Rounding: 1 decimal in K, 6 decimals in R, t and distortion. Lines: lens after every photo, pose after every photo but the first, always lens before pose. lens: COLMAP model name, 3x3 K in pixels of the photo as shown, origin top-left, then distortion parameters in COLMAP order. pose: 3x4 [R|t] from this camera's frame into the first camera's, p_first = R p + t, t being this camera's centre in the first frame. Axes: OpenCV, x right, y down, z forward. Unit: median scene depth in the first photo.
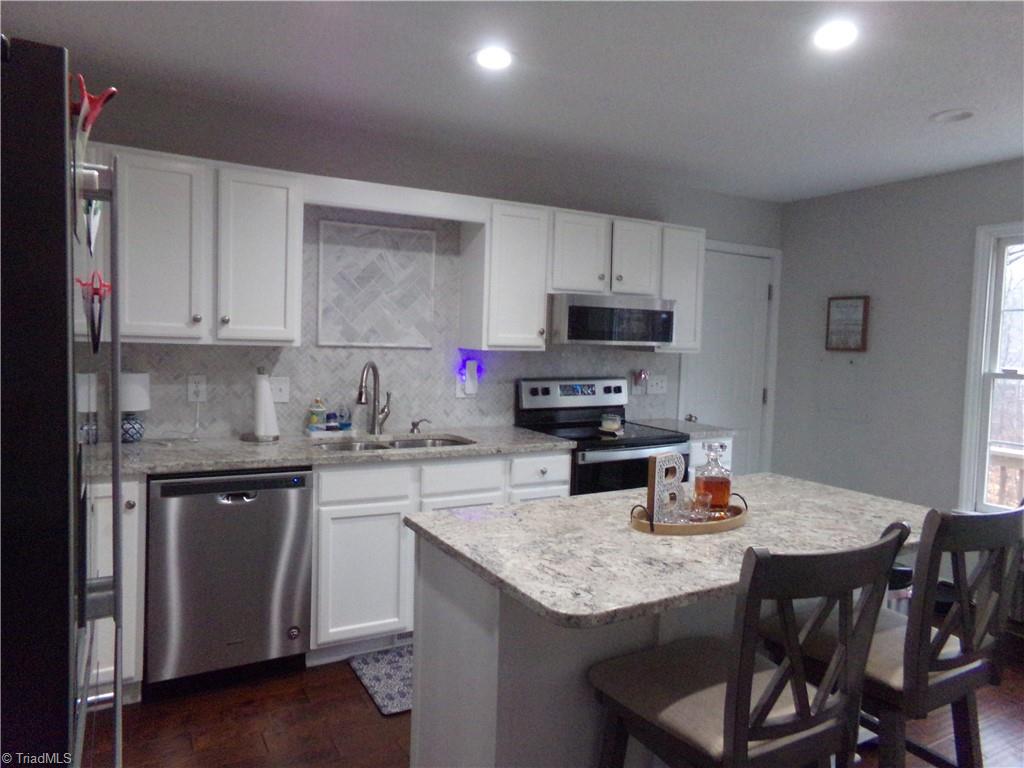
lens RADIAL K [[702.5, 0, 512.1], [0, 702.5, 382.4], [0, 0, 1]] dist [-0.006093, 0.001637]
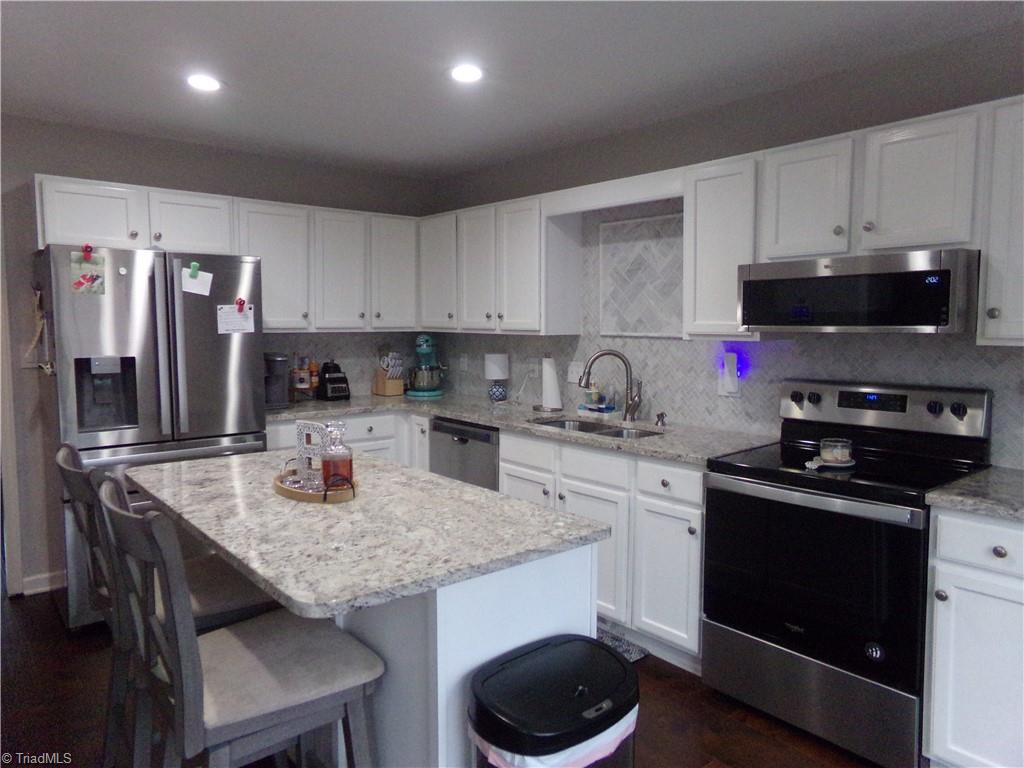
lens RADIAL K [[702.5, 0, 512.9], [0, 702.5, 380.8], [0, 0, 1]] dist [-0.006093, 0.001637]
pose [[0.209086, 0.053675, -0.976423, 0.773936], [-0.064079, 0.997099, 0.041090, -0.016539], [0.975796, 0.053977, 0.211919, 0.606045]]
